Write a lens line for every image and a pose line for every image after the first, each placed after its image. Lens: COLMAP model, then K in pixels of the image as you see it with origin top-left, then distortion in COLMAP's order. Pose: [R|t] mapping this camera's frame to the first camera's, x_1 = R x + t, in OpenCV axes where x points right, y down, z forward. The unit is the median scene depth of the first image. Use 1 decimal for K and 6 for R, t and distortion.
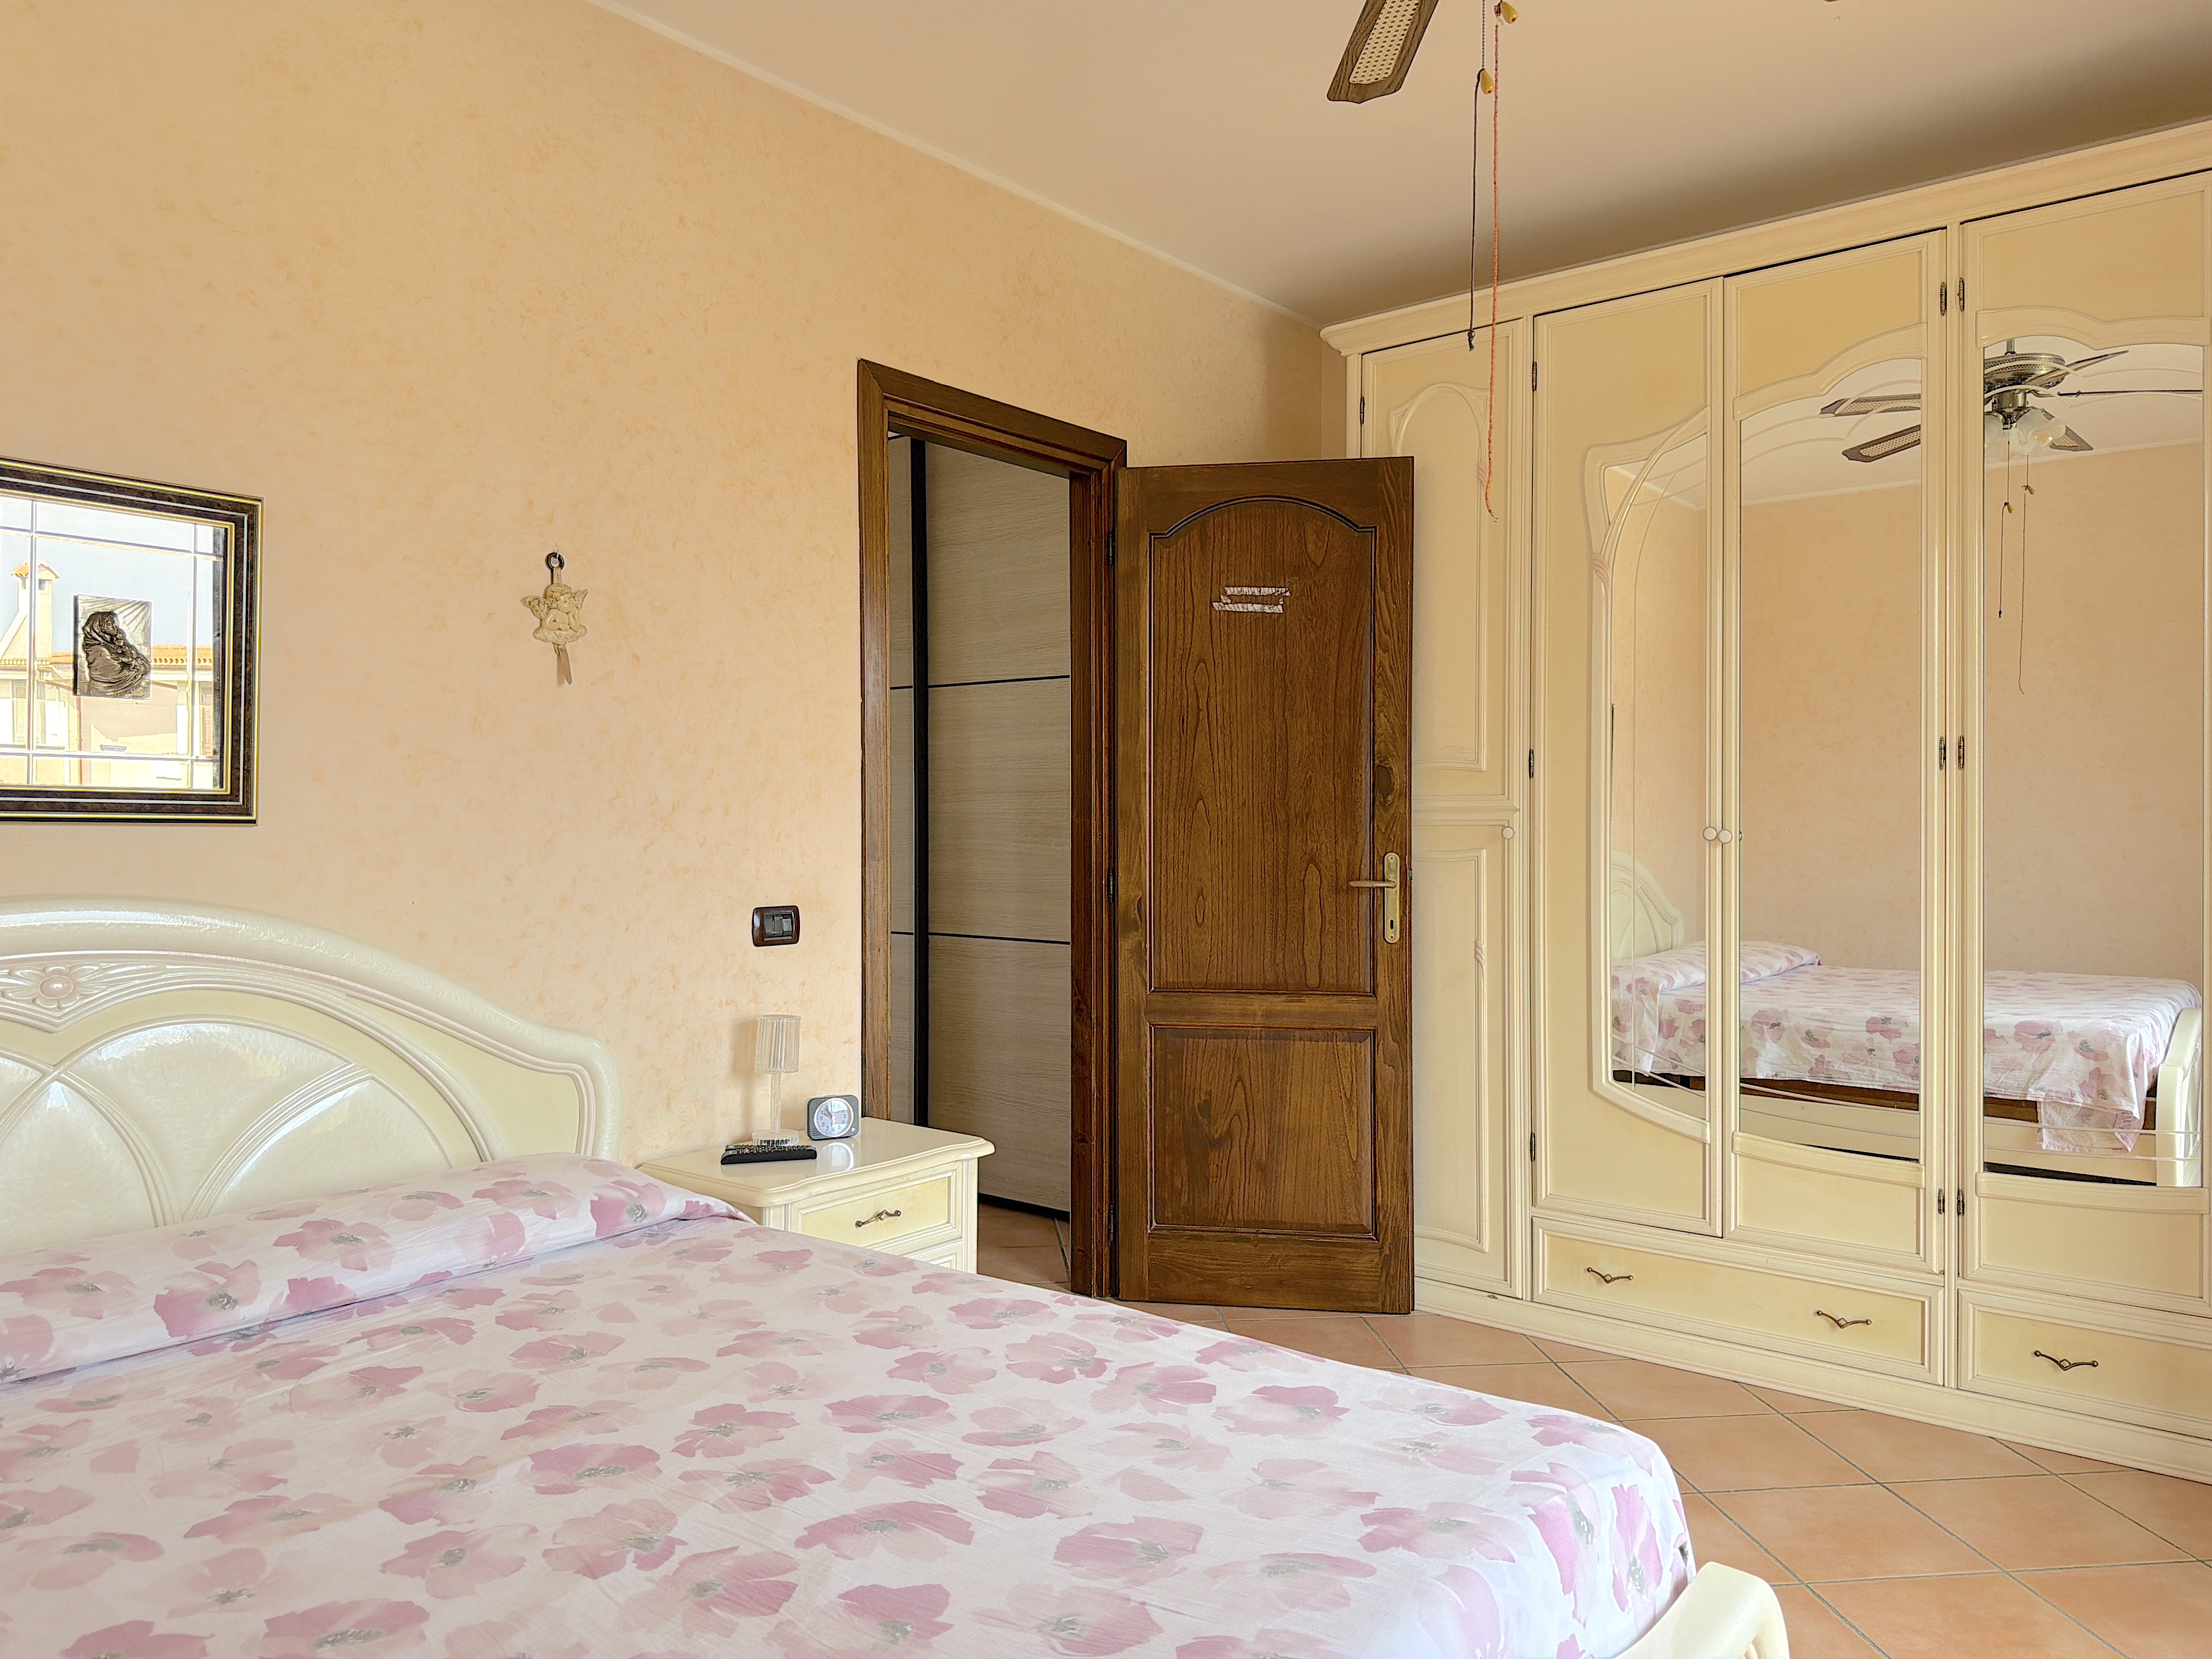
lens RADIAL K [[1554.2, 0, 1110.7], [0, 1554.2, 824.2], [0, 0, 1]] dist [0.071479, -0.095466]
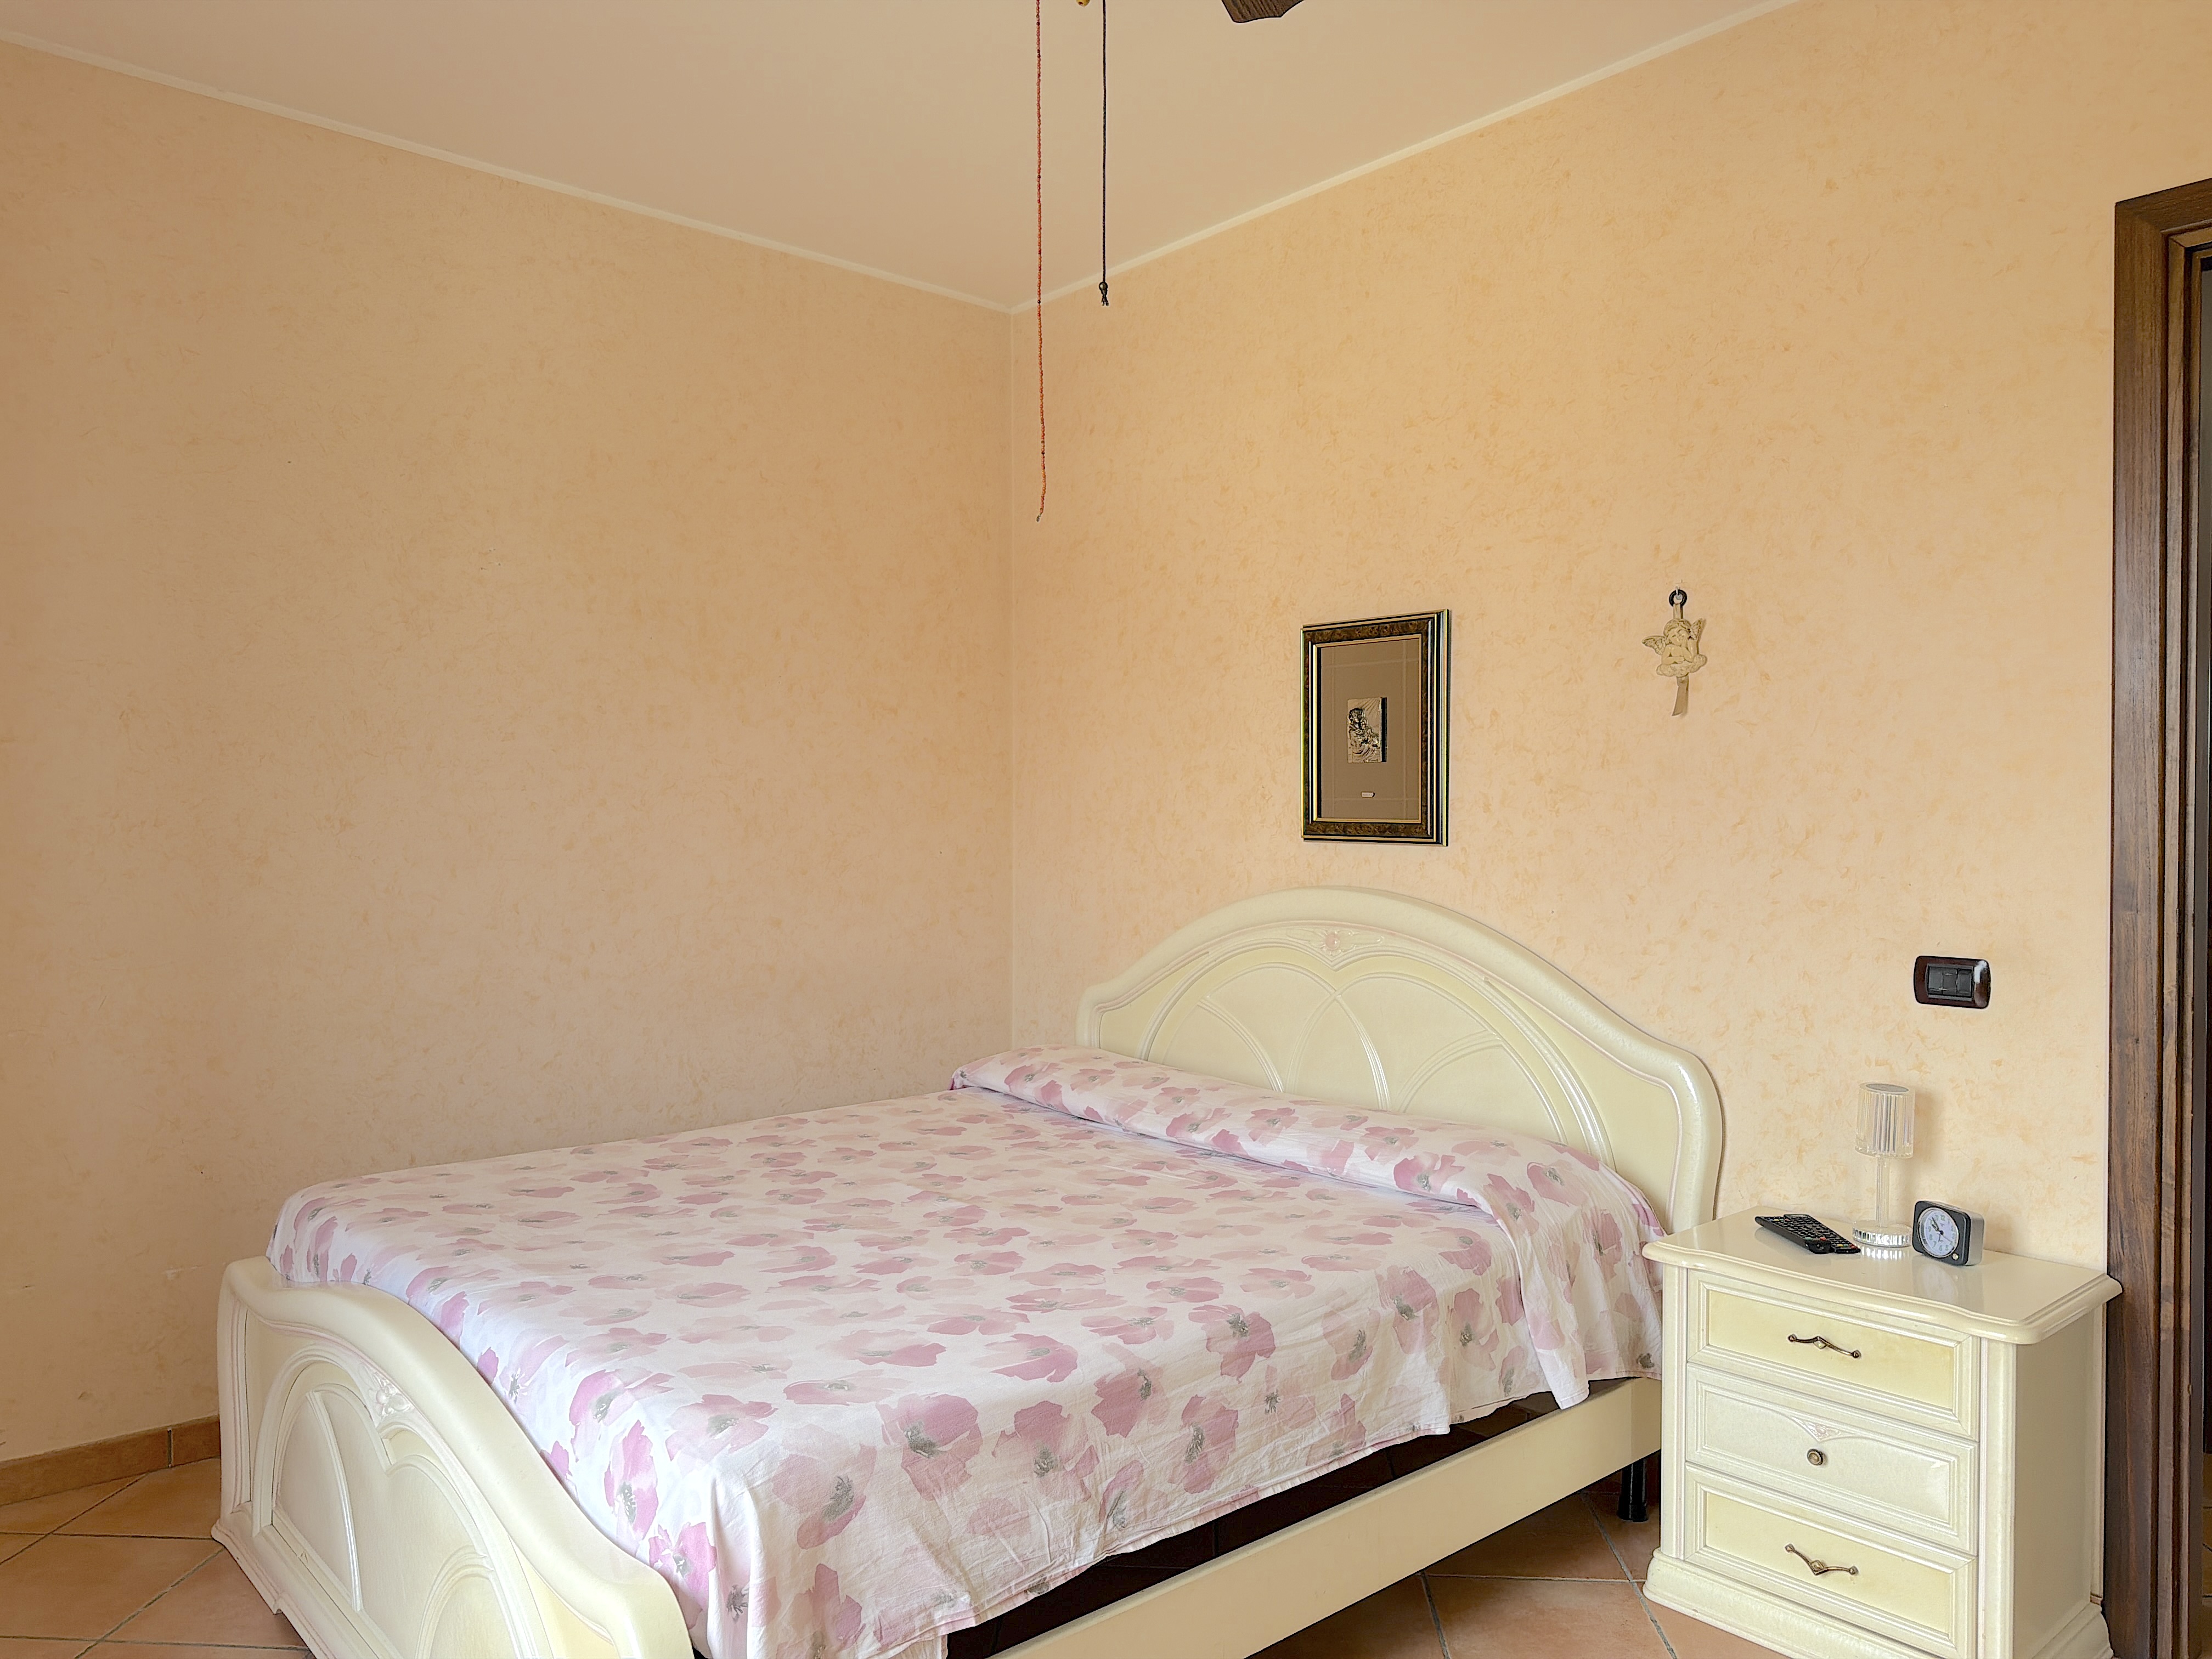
lens RADIAL K [[1554.2, 0, 1113.6], [0, 1554.2, 829.2], [0, 0, 1]] dist [0.071479, -0.095466]
pose [[-0.157662, 0.005044, -0.987480, 1.035579], [-0.007525, 0.999952, 0.006309, -0.023960], [0.987464, 0.008426, -0.157616, 1.114624]]
